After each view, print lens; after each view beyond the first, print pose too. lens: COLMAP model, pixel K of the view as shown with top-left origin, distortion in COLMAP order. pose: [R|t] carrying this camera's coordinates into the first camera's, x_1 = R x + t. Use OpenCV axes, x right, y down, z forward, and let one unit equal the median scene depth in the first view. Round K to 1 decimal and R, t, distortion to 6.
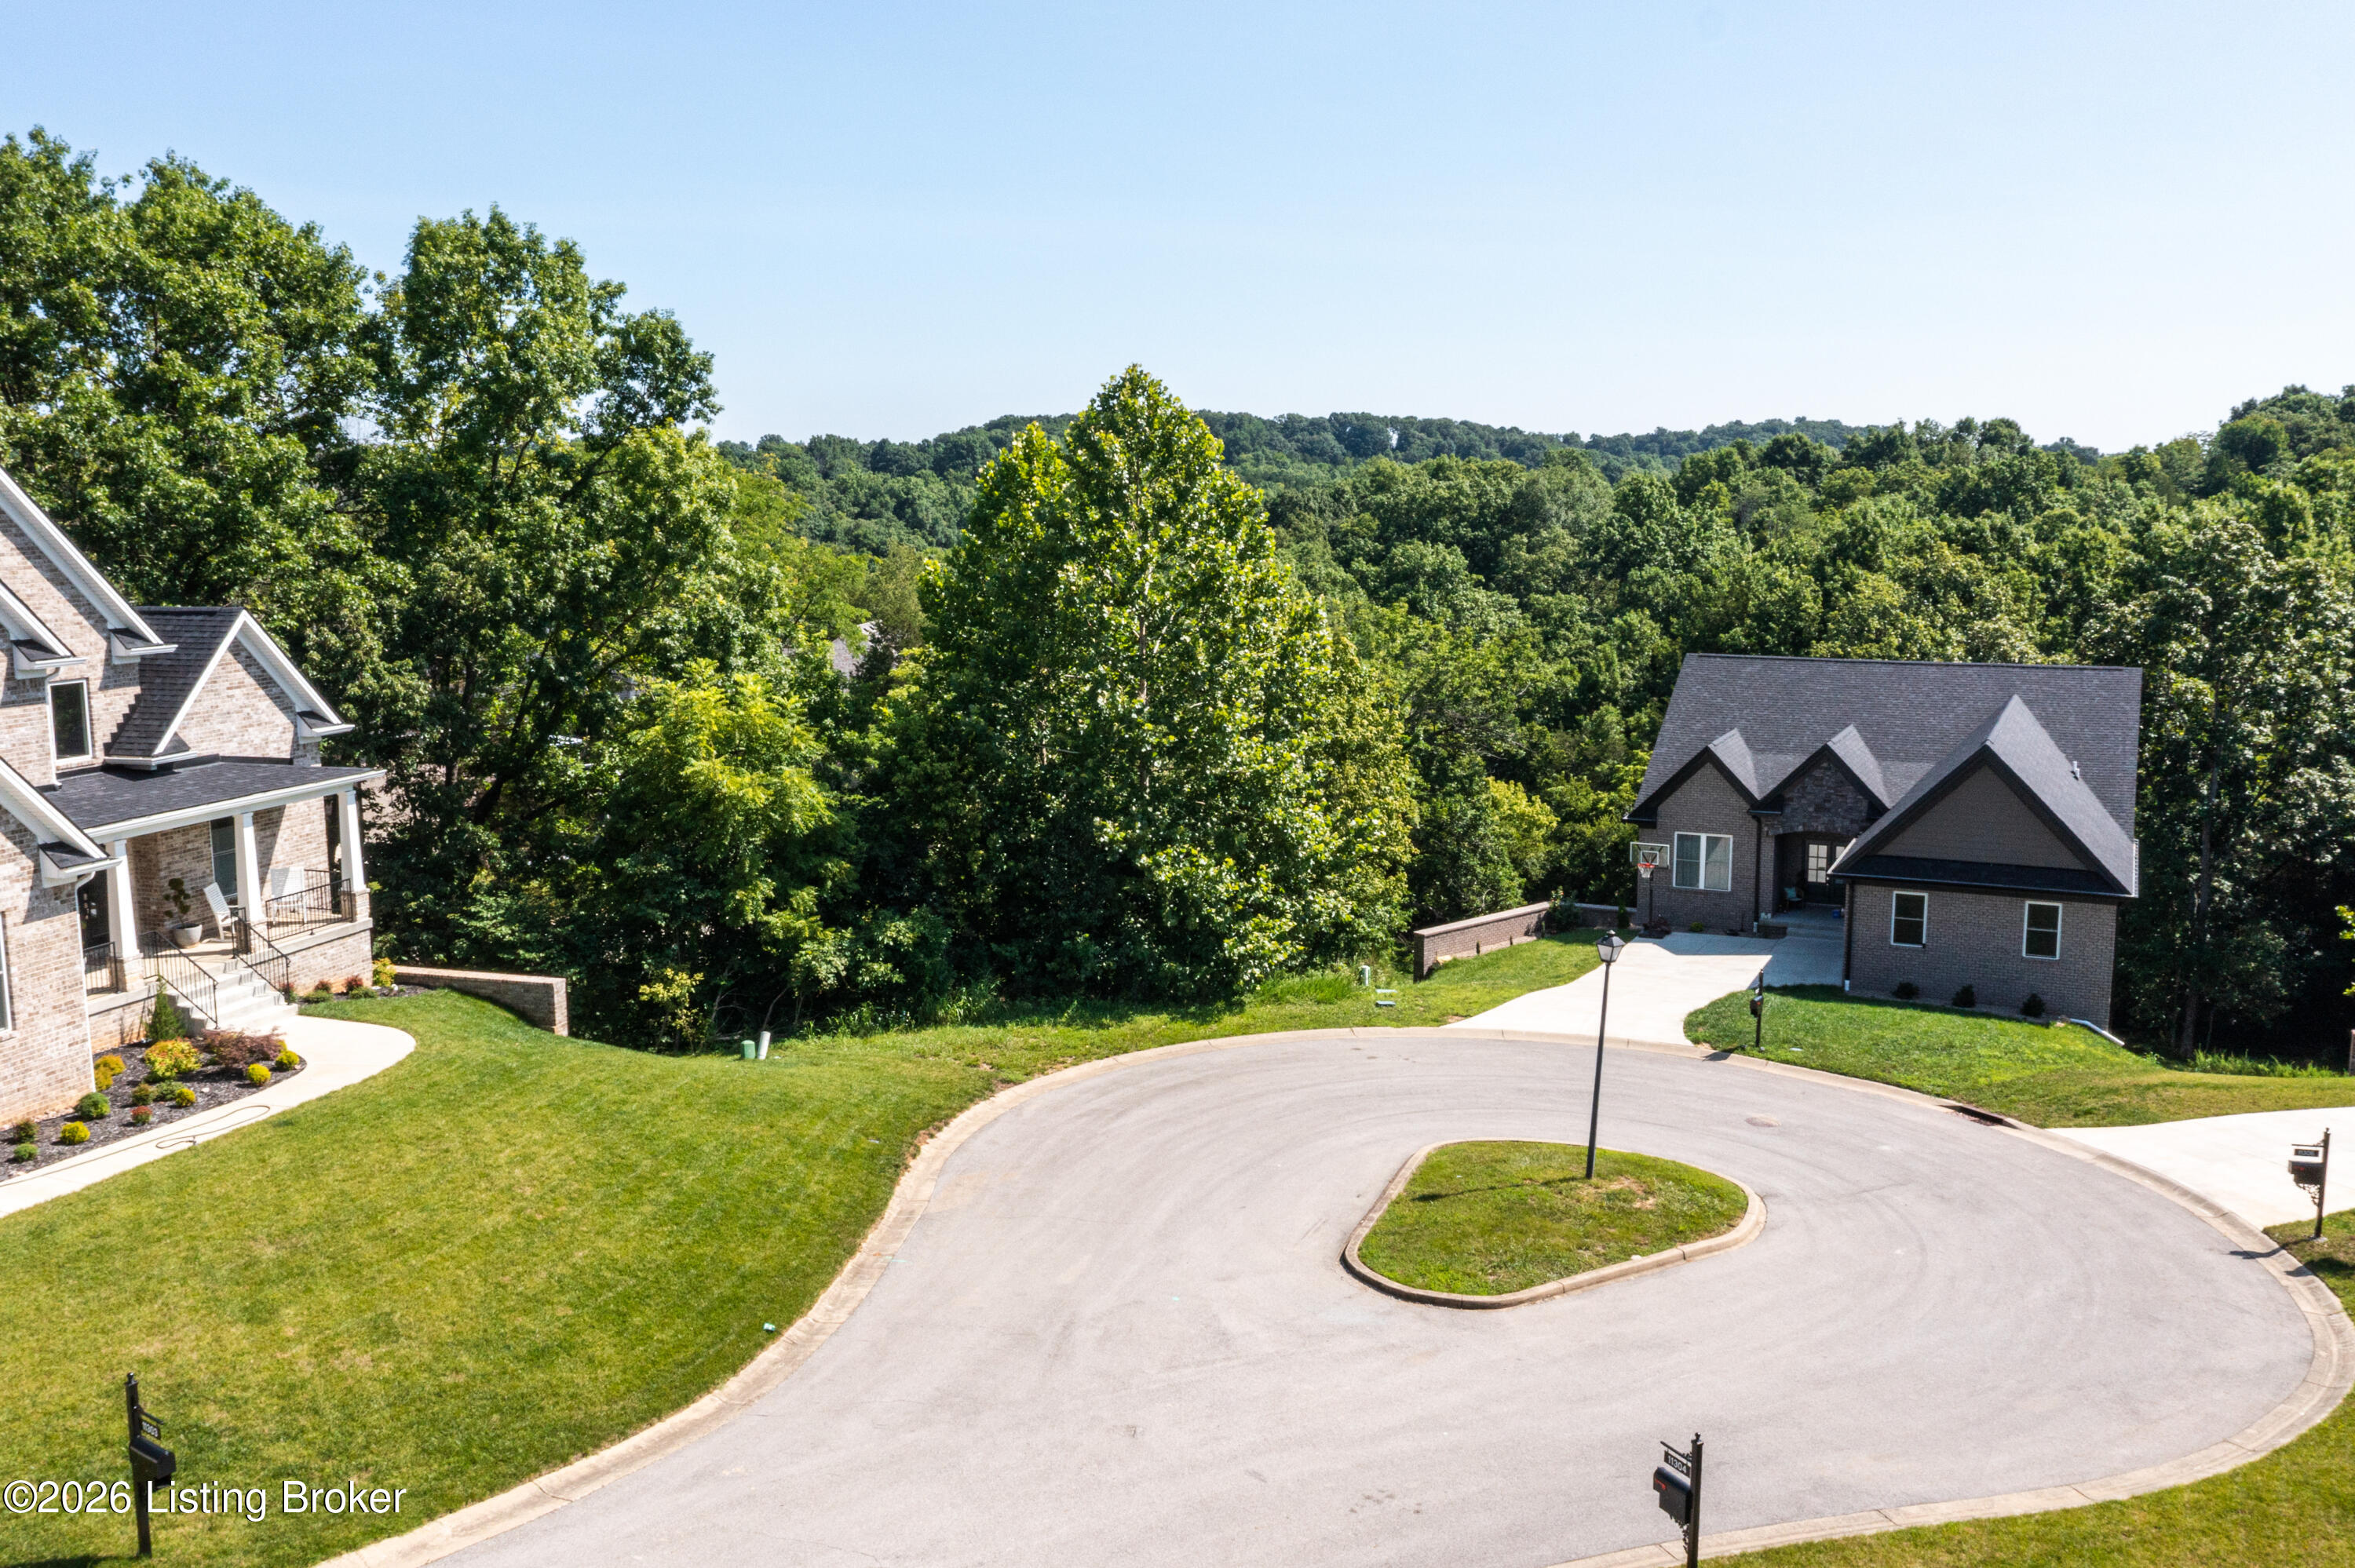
lens RADIAL K [[1933.9, 0, 1171.8], [0, 1933.9, 770.7], [0, 0, 1]] dist [-0.021427, 0.020452]
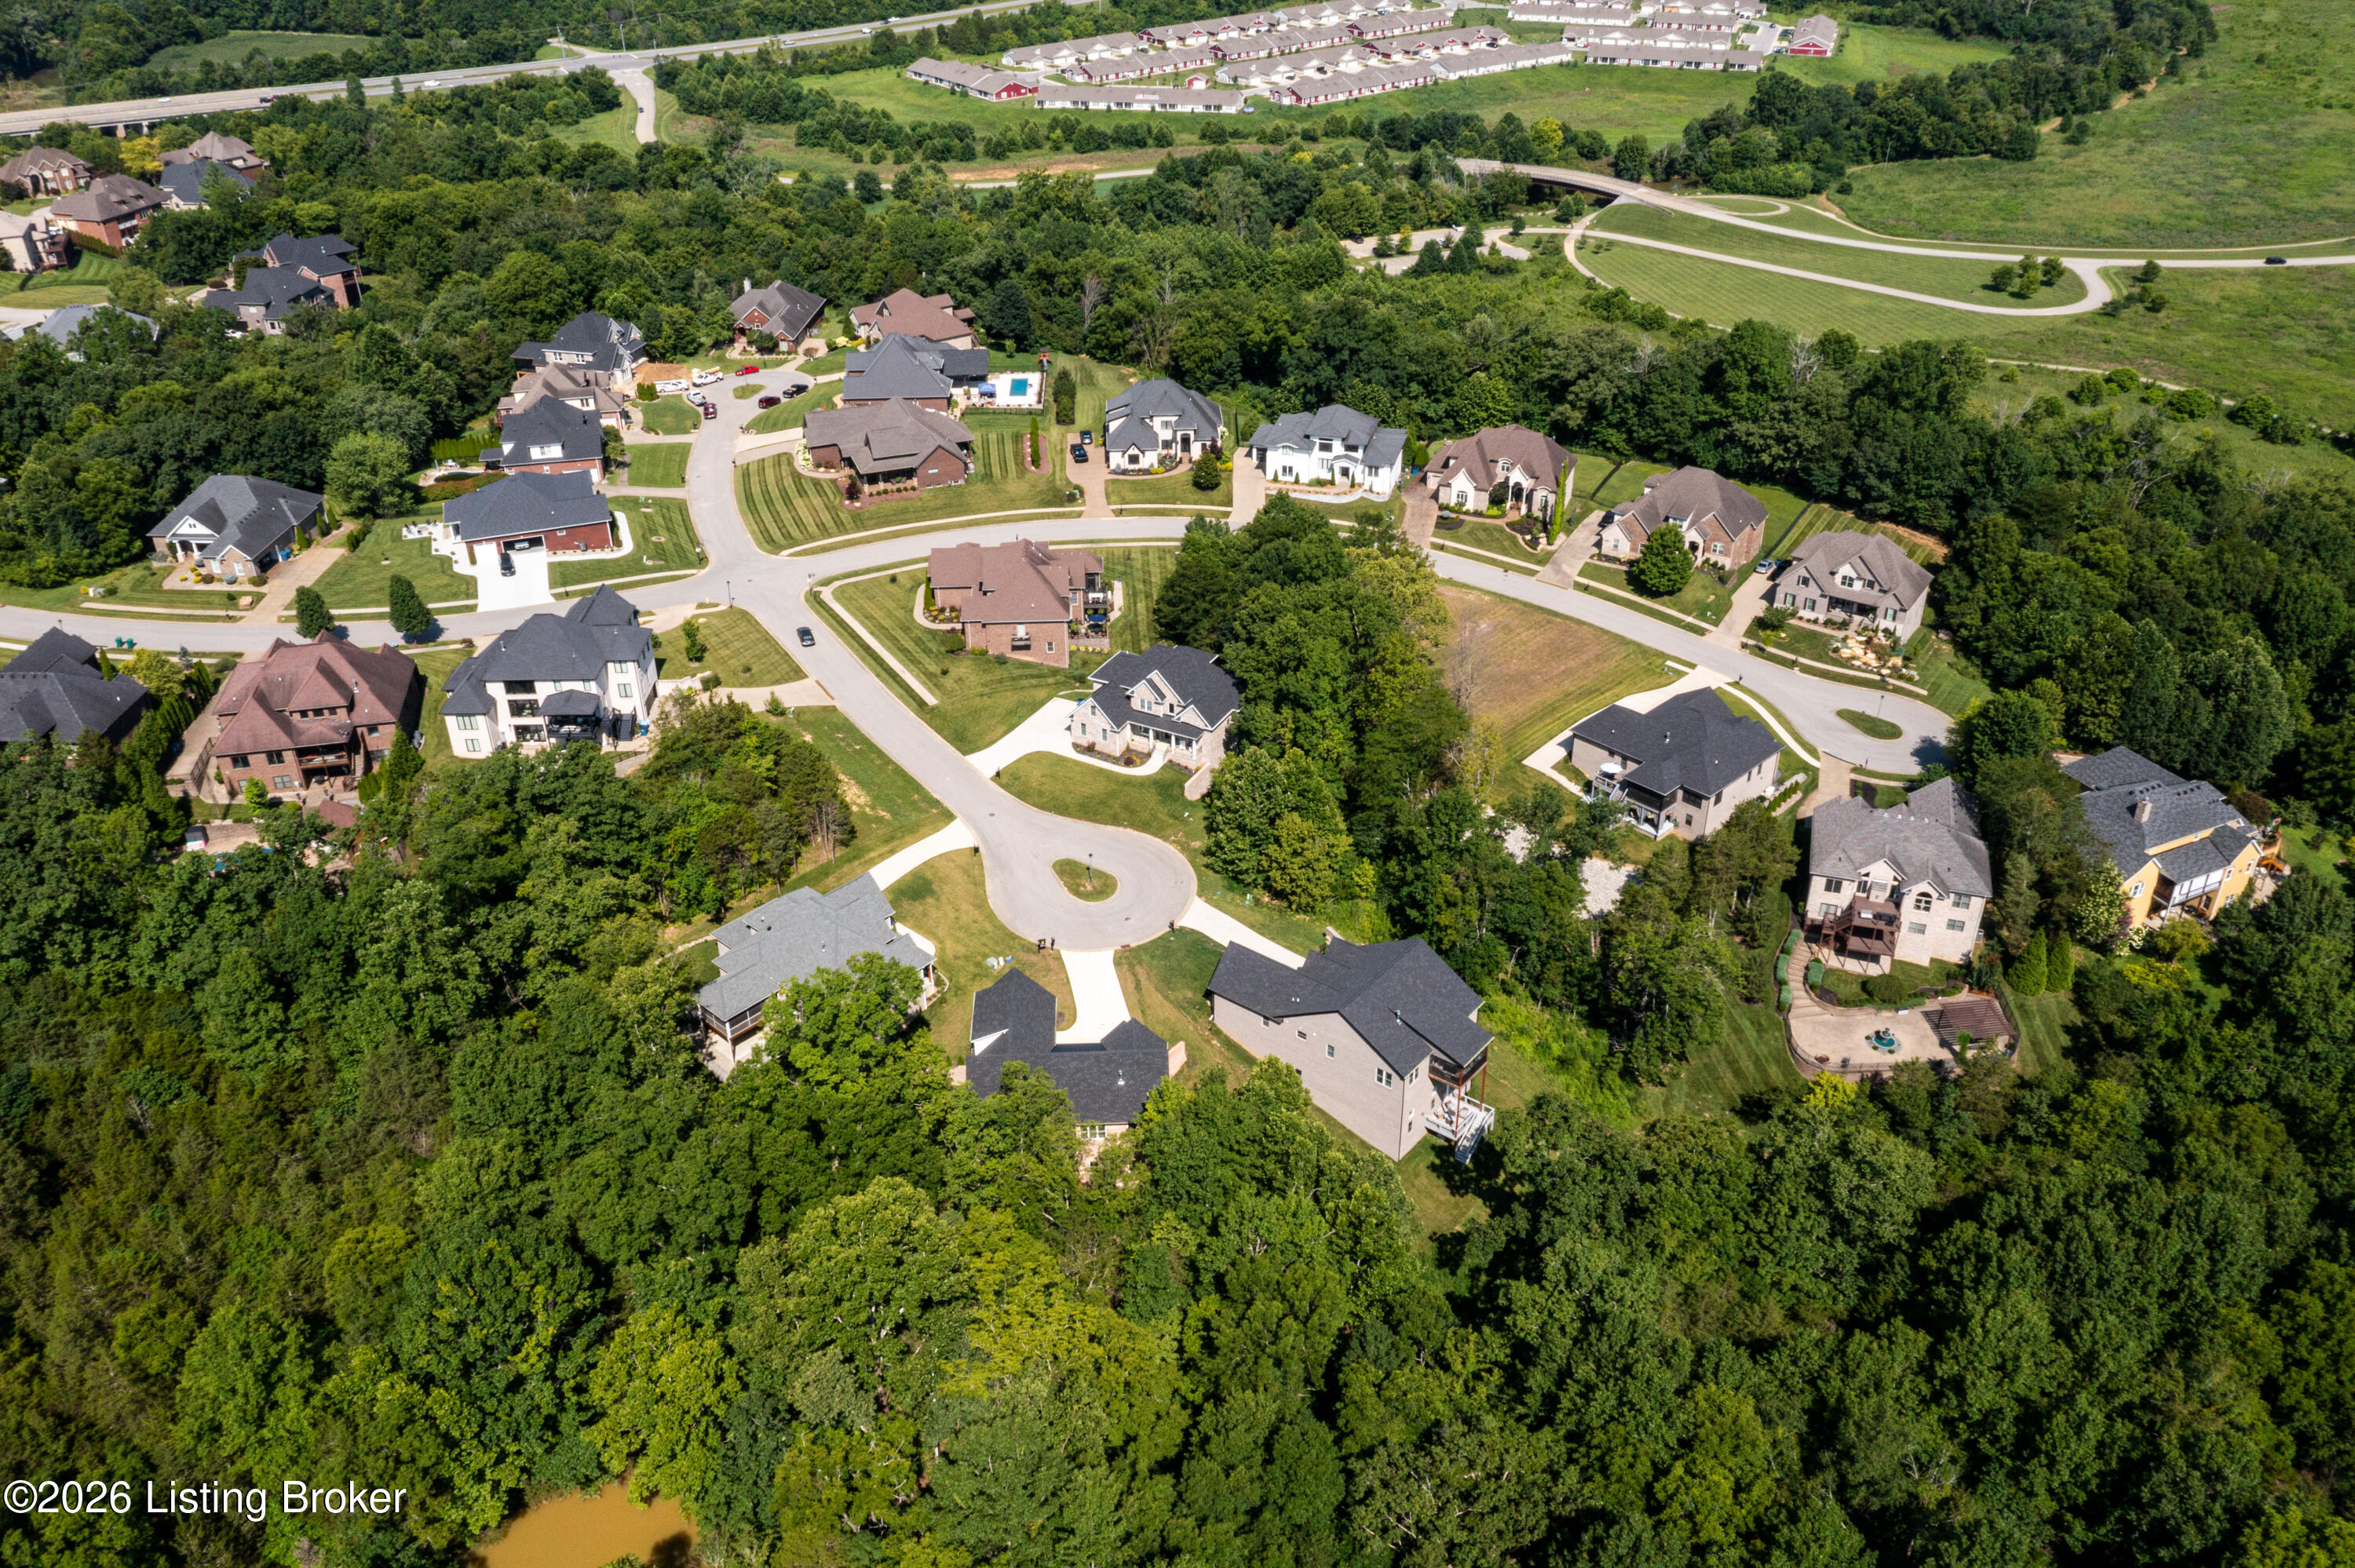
lens RADIAL K [[1864.1, 0, 1171.7], [0, 1864.1, 772.7], [0, 0, 1]] dist [-0.022439, 0.012257]
pose [[-0.206332, 0.507855, -0.836367, 3.732357], [-0.124836, 0.834112, 0.537283, -2.506155], [0.970486, 0.215267, -0.108706, 1.337340]]
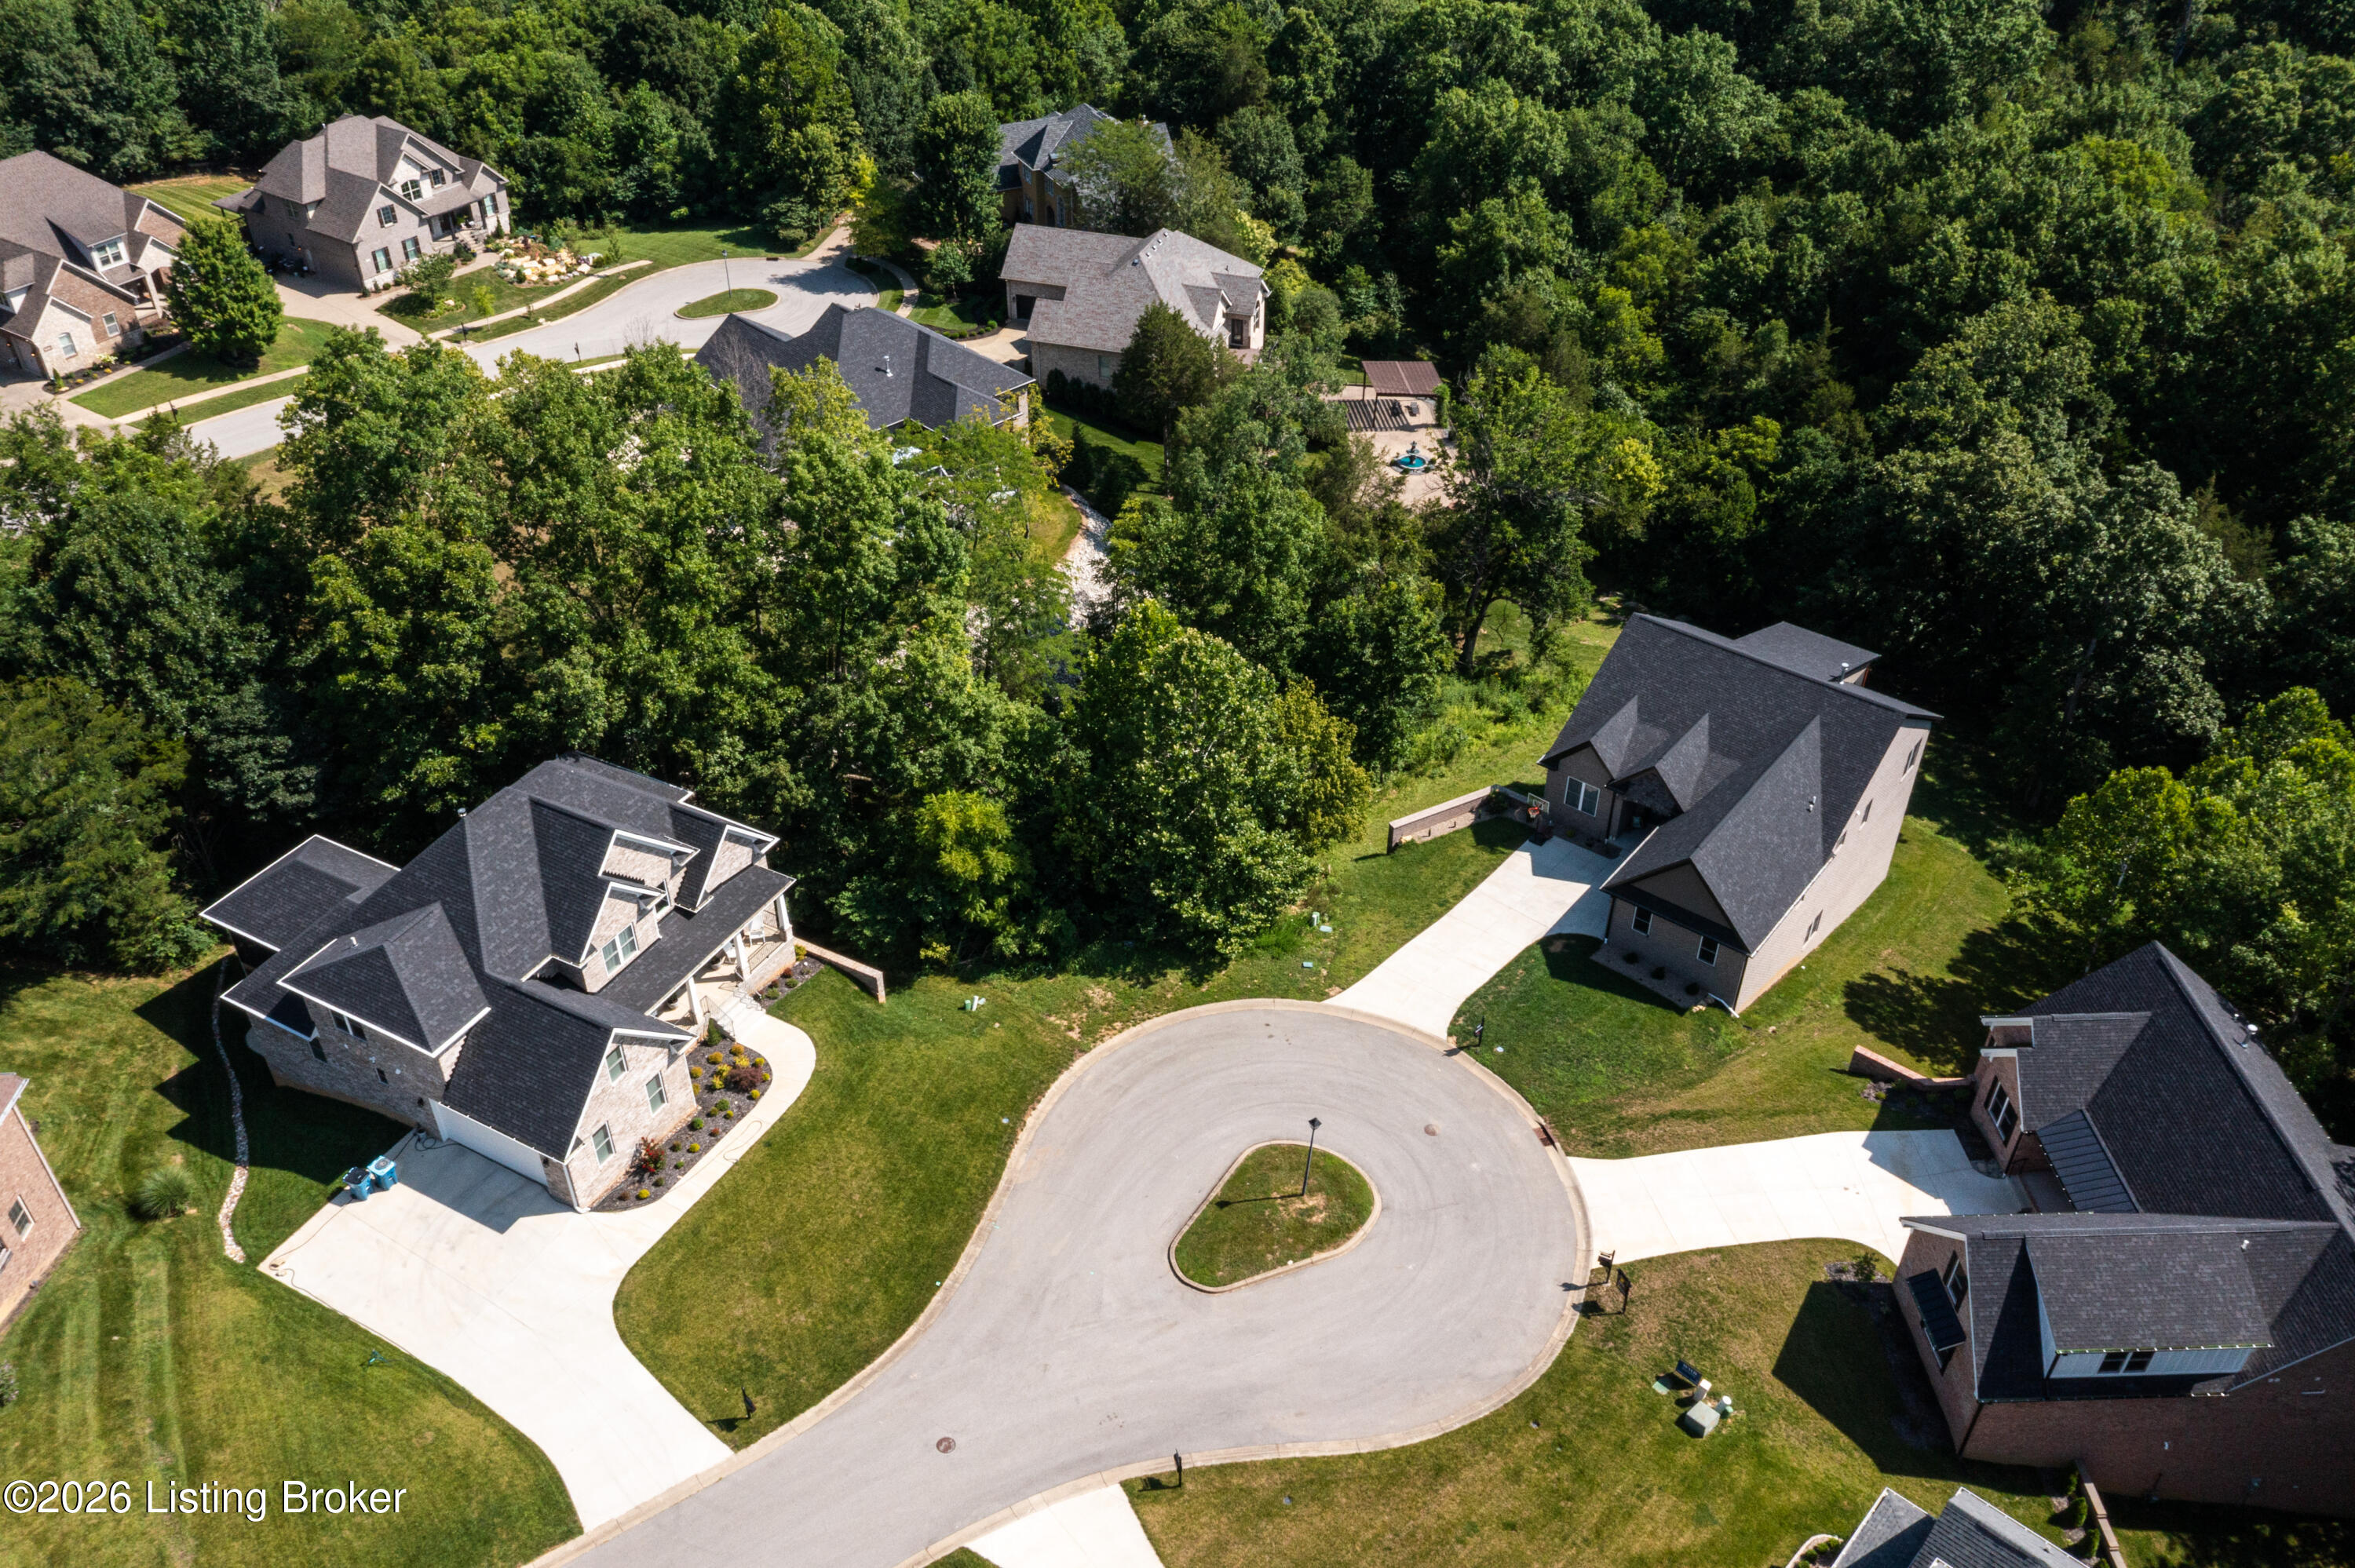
lens RADIAL K [[1864.1, 0, 1171.7], [0, 1864.1, 772.7], [0, 0, 1]] dist [-0.022439, 0.012257]
pose [[0.977194, 0.131694, -0.166577, 0.265050], [-0.035629, 0.875020, 0.482773, -0.933512], [0.209337, -0.465828, 0.859757, -0.506400]]
